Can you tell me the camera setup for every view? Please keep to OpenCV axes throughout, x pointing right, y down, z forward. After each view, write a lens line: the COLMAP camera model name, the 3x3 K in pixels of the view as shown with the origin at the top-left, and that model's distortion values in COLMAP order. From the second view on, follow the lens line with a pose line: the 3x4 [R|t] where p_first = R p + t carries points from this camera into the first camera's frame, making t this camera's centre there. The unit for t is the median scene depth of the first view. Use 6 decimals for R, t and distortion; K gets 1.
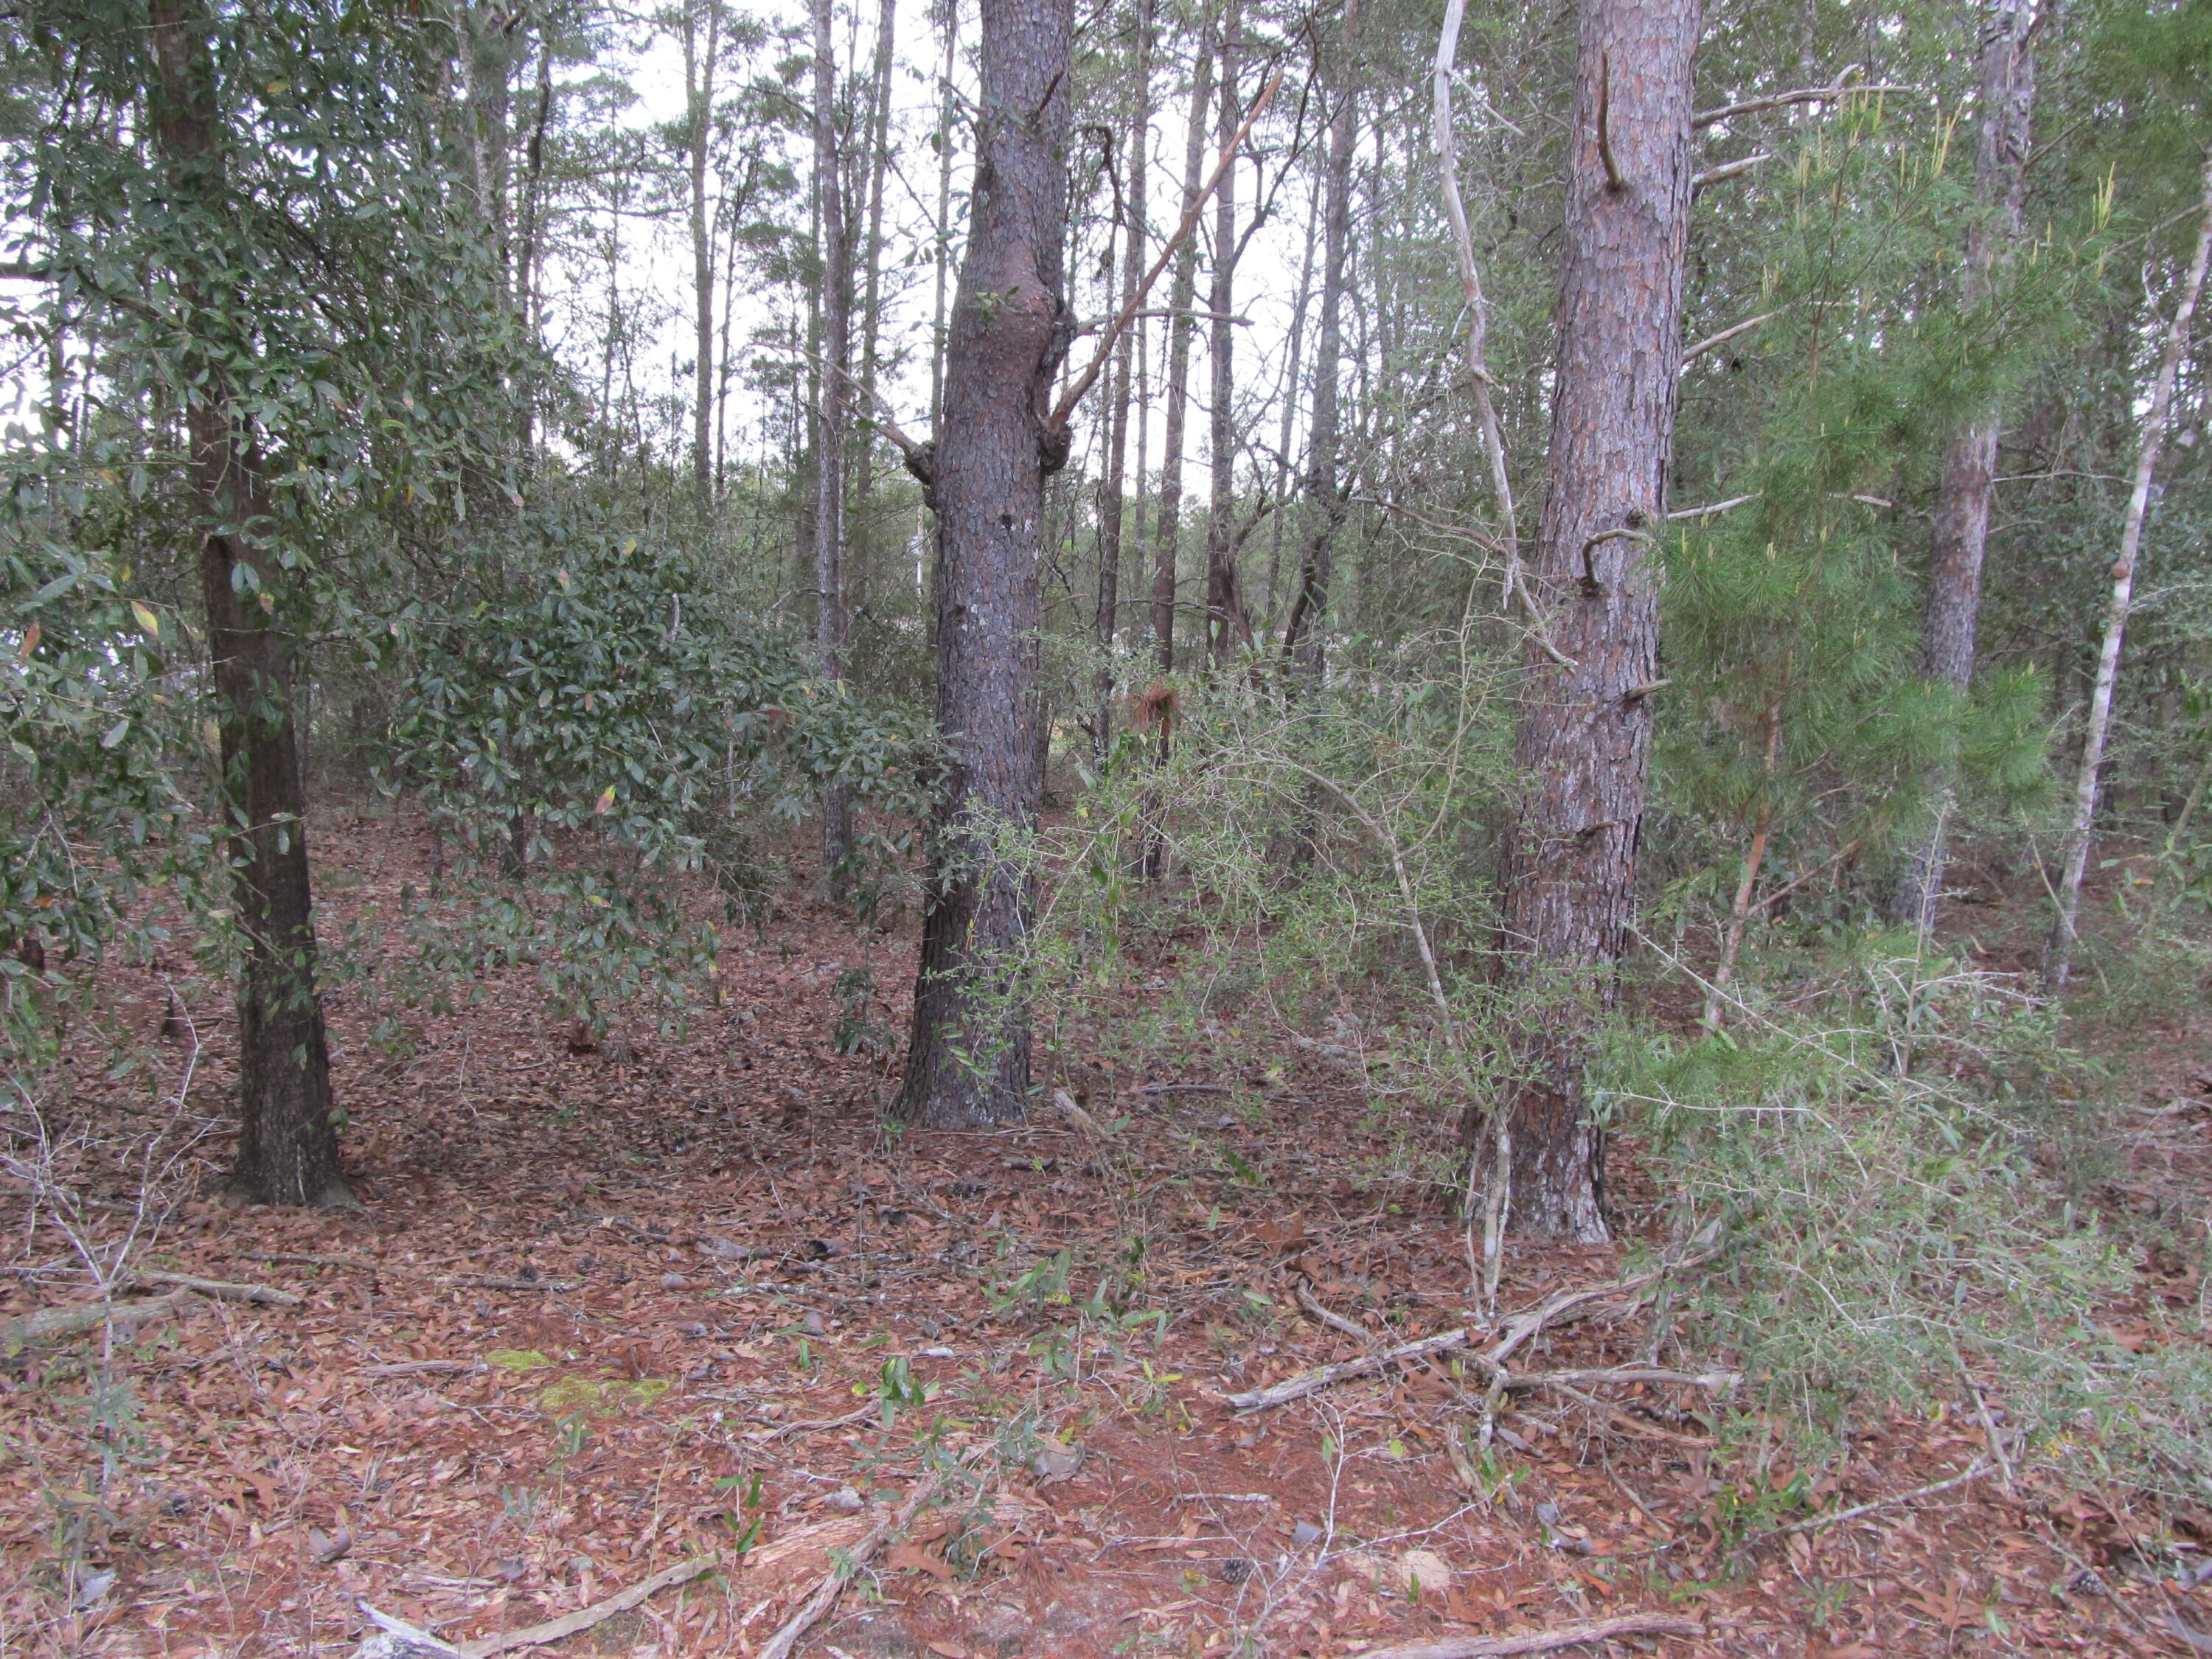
lens RADIAL K [[1845.8, 0, 1096.3], [0, 1845.8, 833.4], [0, 0, 1]] dist [-0.059434, 0.032536]
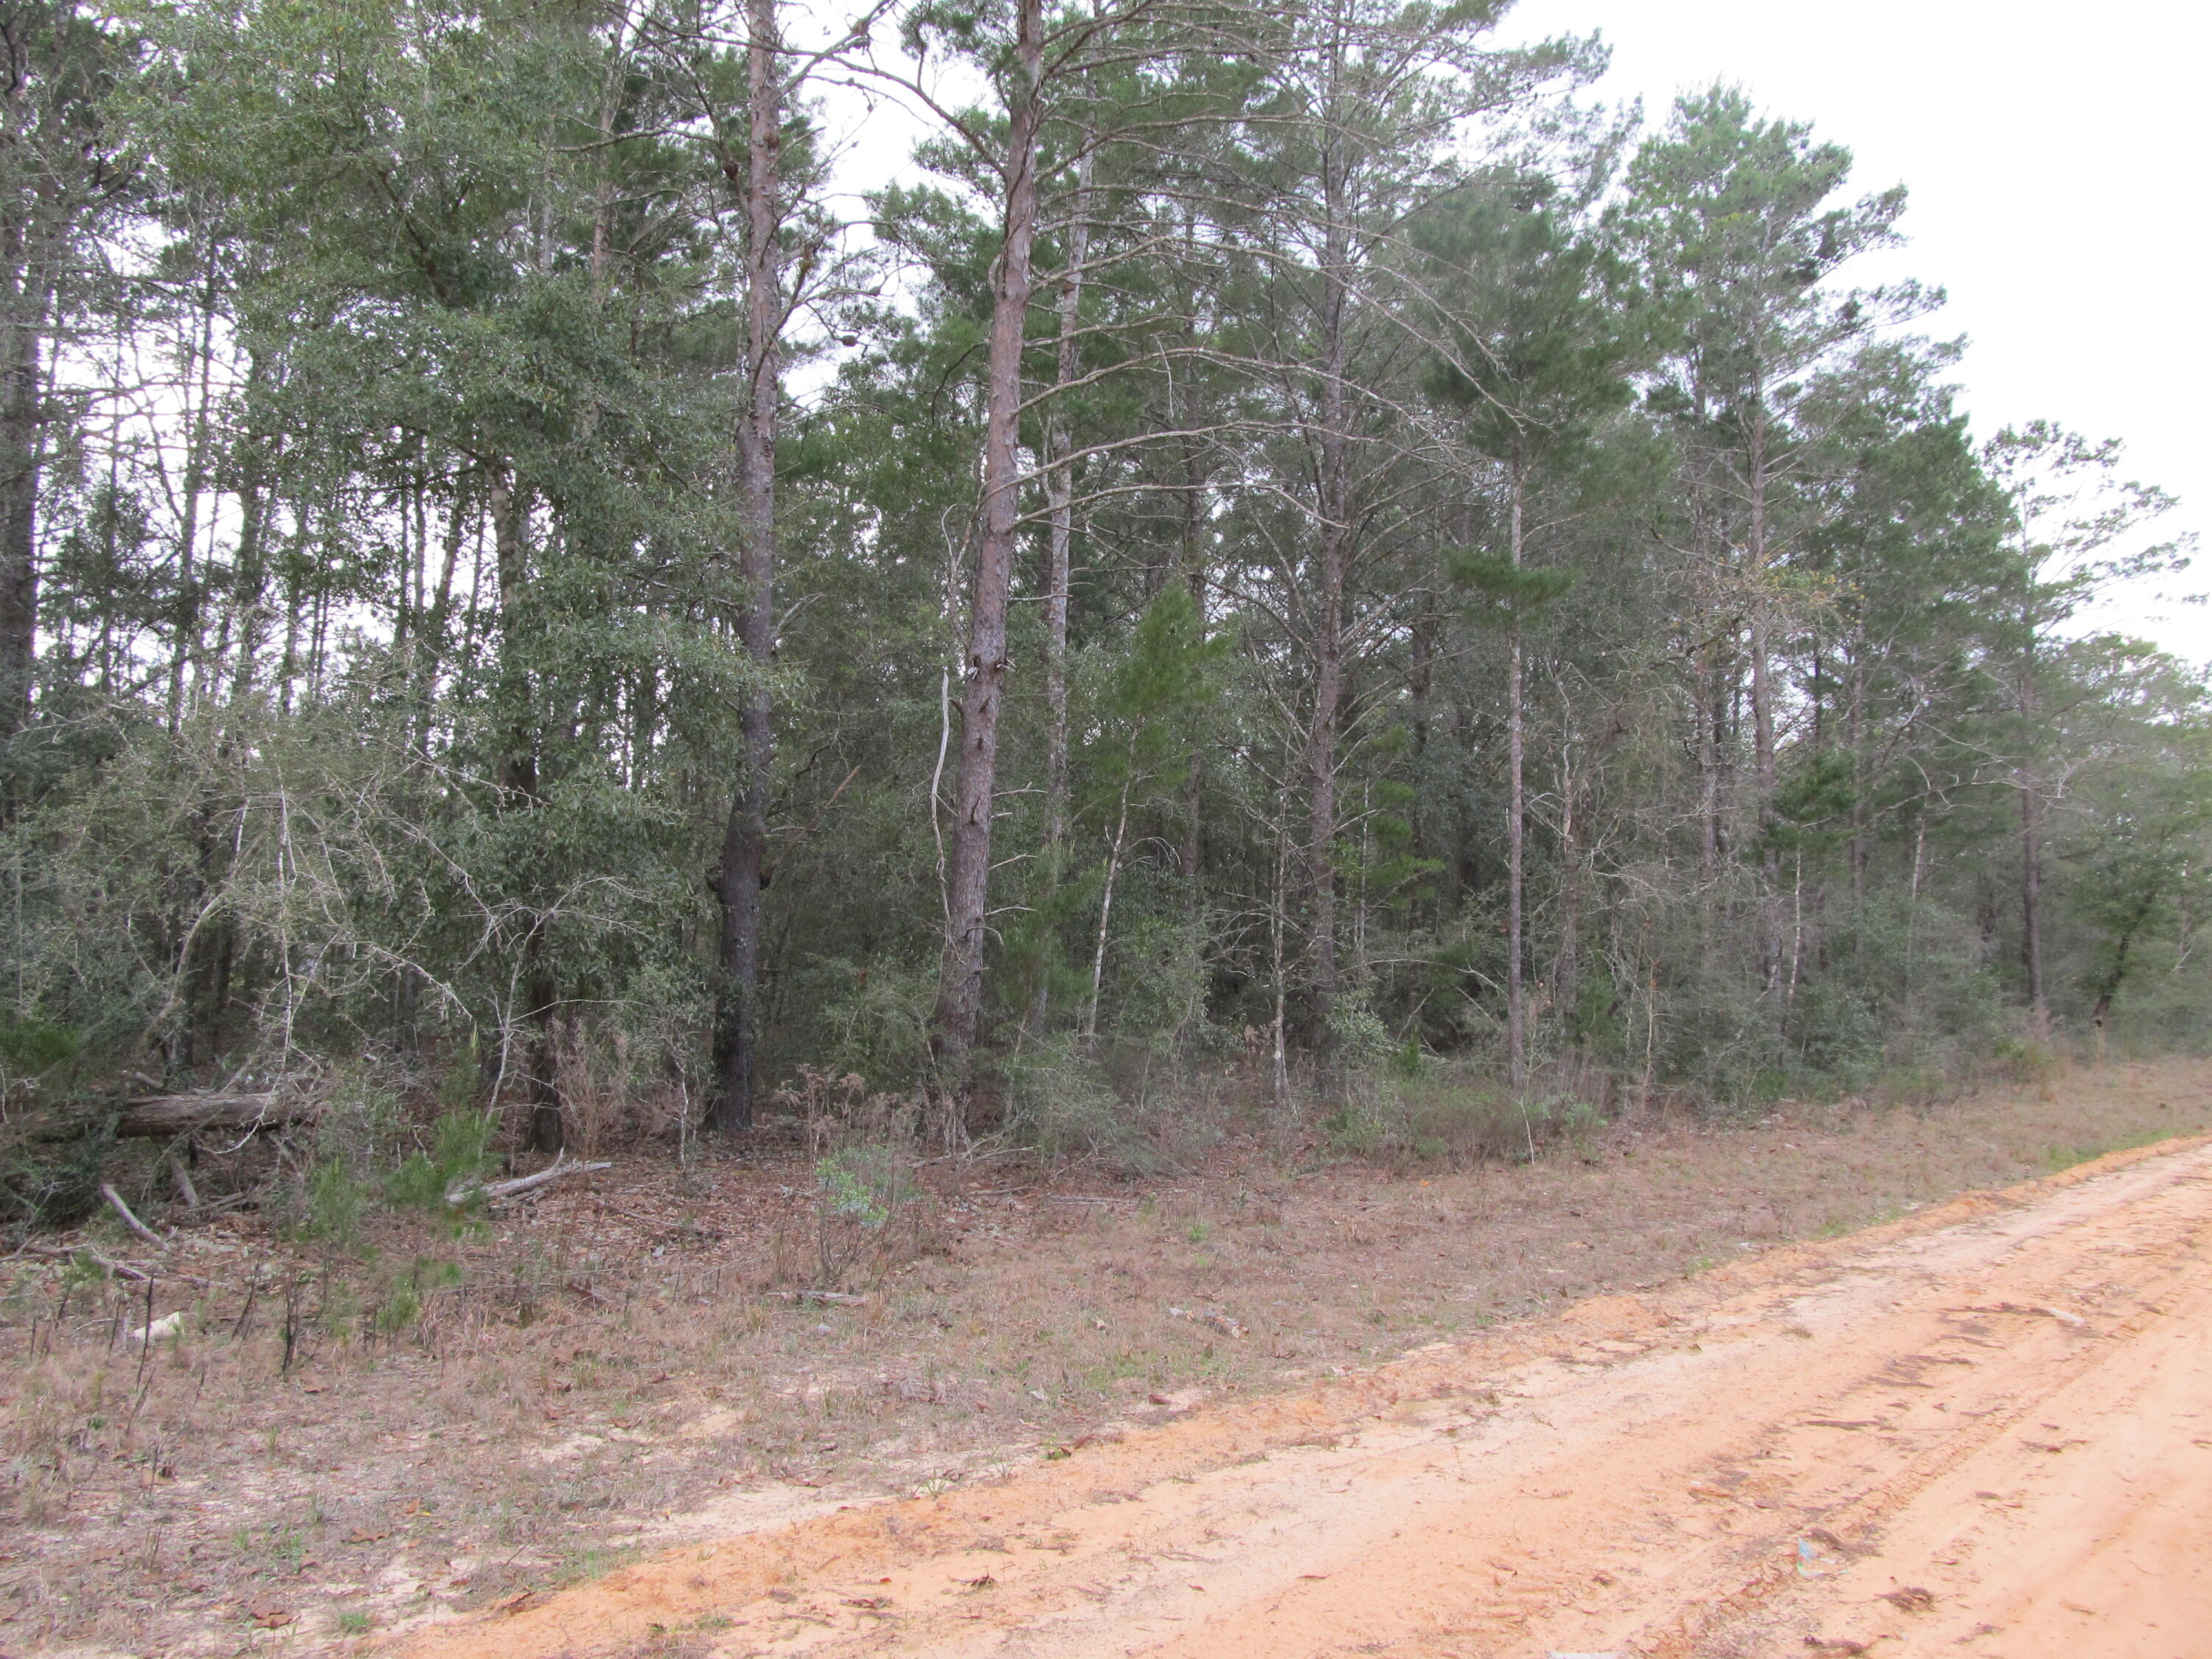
lens RADIAL K [[1845.8, 0, 1104.8], [0, 1845.8, 828.8], [0, 0, 1]] dist [-0.059434, 0.032536]
pose [[0.861371, 0.036676, 0.506650, -1.228352], [0.030922, 0.991755, -0.124363, 0.091313], [-0.507034, 0.122789, 0.853135, -2.027009]]
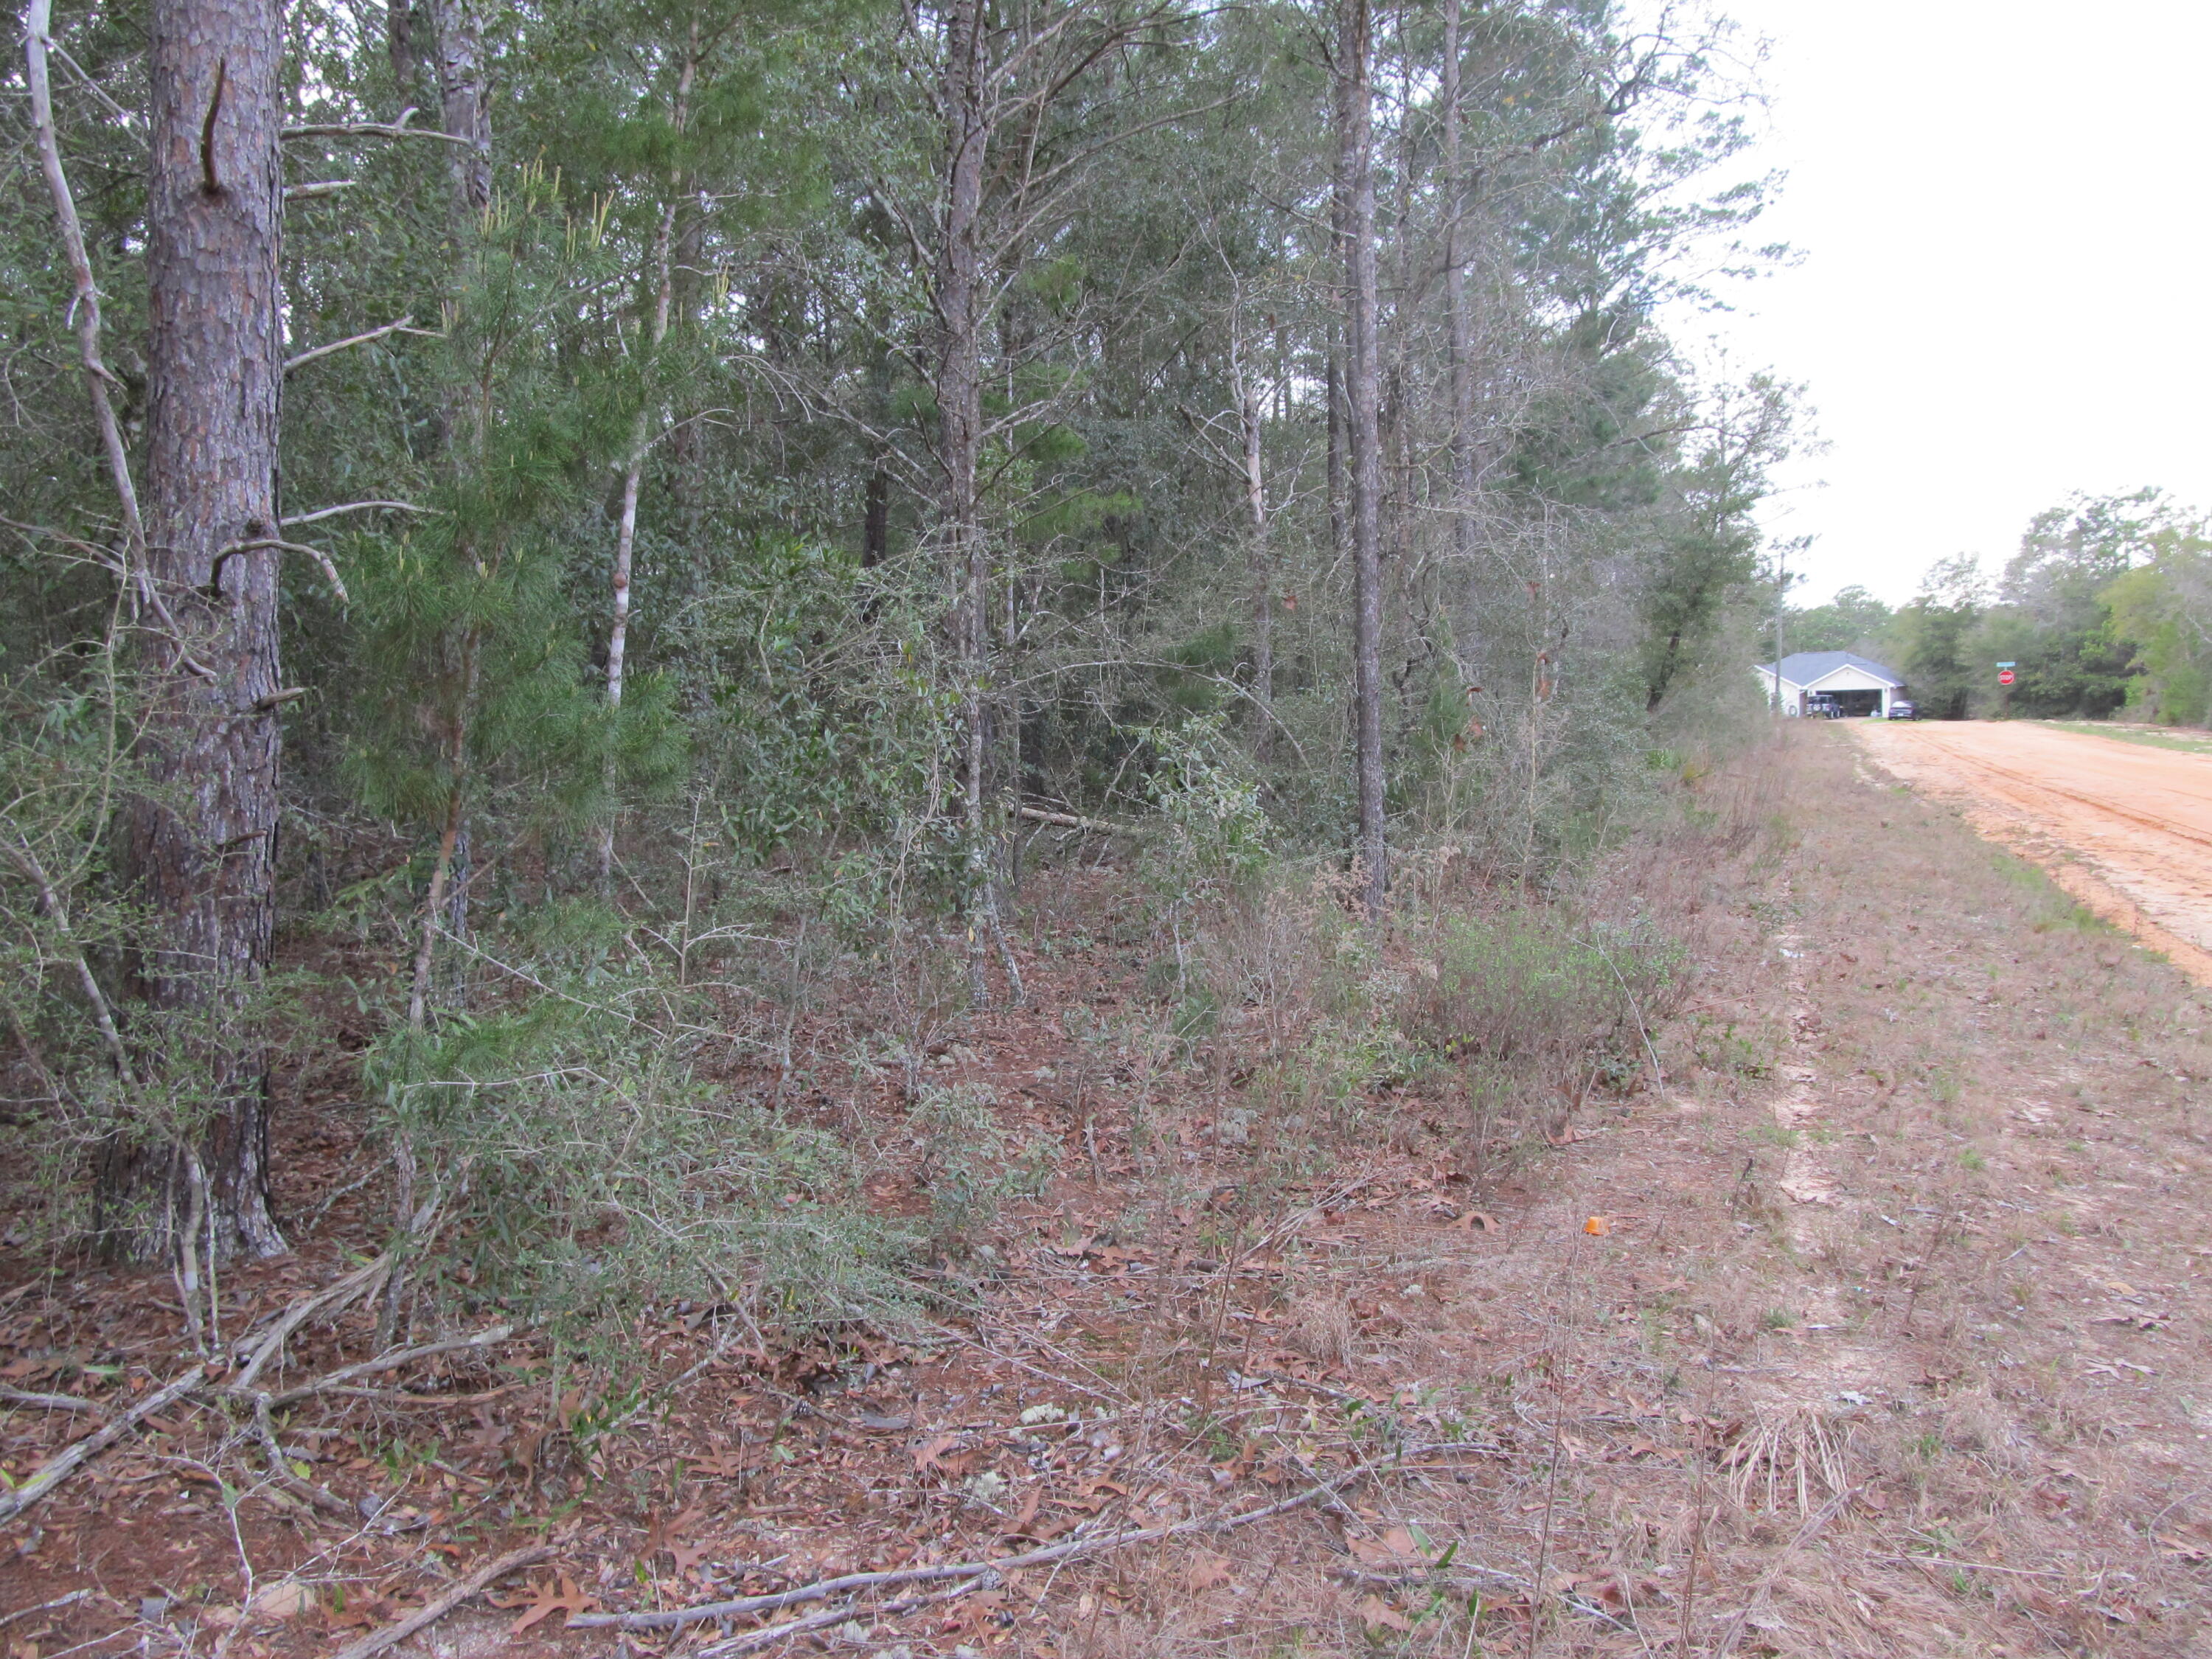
lens RADIAL K [[1845.8, 0, 1096.9], [0, 1845.8, 829.8], [0, 0, 1]] dist [-0.059434, 0.032536]
pose [[0.651216, -0.080901, 0.754567, -0.171054], [0.078497, 0.996149, 0.039057, -0.010202], [-0.754821, 0.033797, 0.655059, 0.008862]]
